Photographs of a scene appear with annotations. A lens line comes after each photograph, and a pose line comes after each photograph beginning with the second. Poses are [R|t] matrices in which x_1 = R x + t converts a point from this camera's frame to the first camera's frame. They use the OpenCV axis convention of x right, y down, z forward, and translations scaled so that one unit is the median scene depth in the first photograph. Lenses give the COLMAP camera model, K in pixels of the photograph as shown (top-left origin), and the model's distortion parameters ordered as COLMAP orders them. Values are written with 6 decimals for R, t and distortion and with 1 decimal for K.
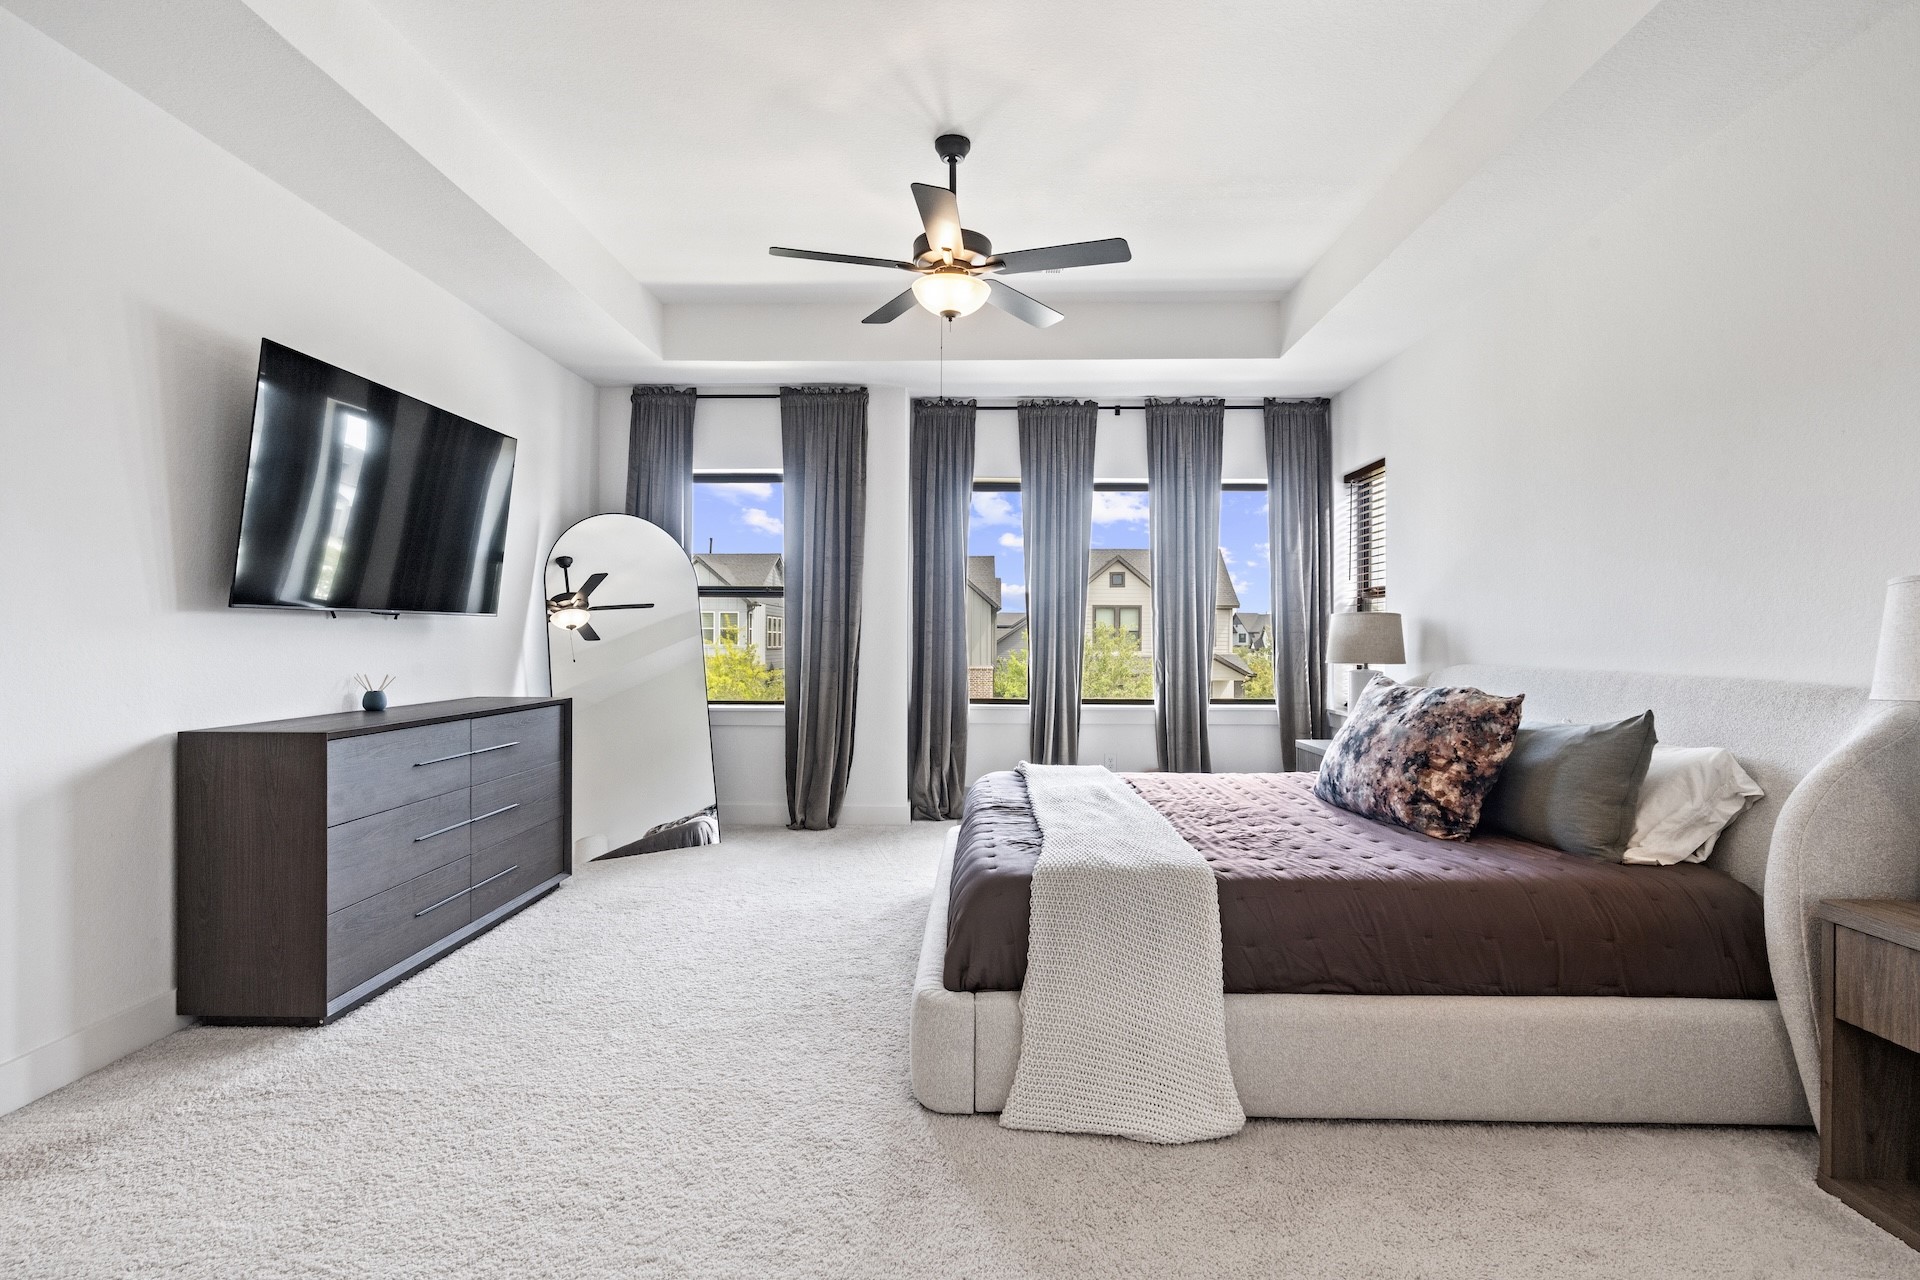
lens RADIAL K [[901.8, 0, 962.3], [0, 901.8, 630.8], [0, 0, 1]] dist [-0.005320, -0.000004]
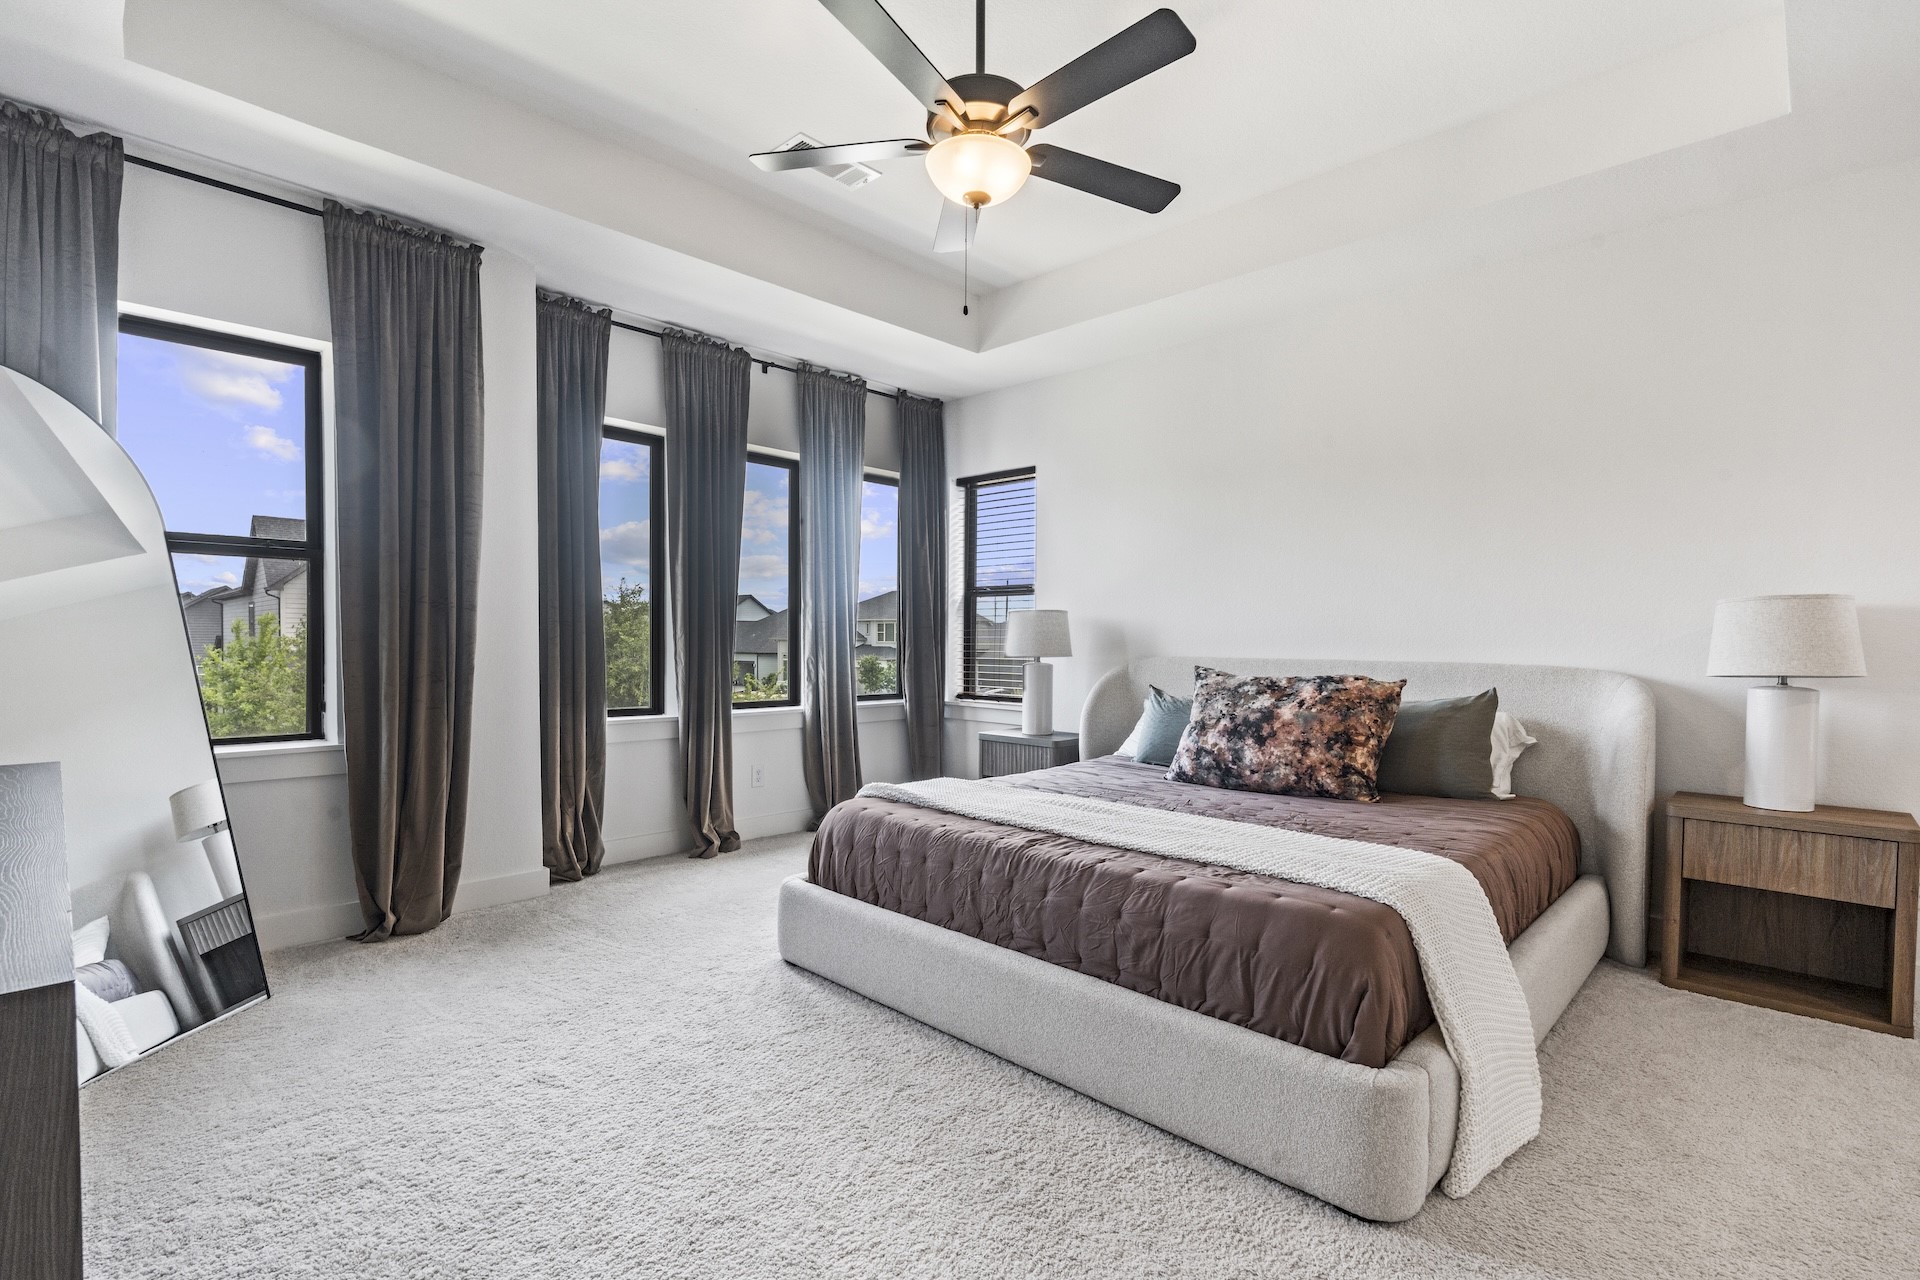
lens RADIAL K [[879.1, 0, 967.2], [0, 879.1, 651.9], [0, 0, 1]] dist [-0.002020, 0.000576]
pose [[0.681581, -0.010213, 0.731672, -0.630306], [-0.012601, 0.999591, 0.025690, 0.007461], [-0.731635, -0.026730, 0.681173, 0.558605]]
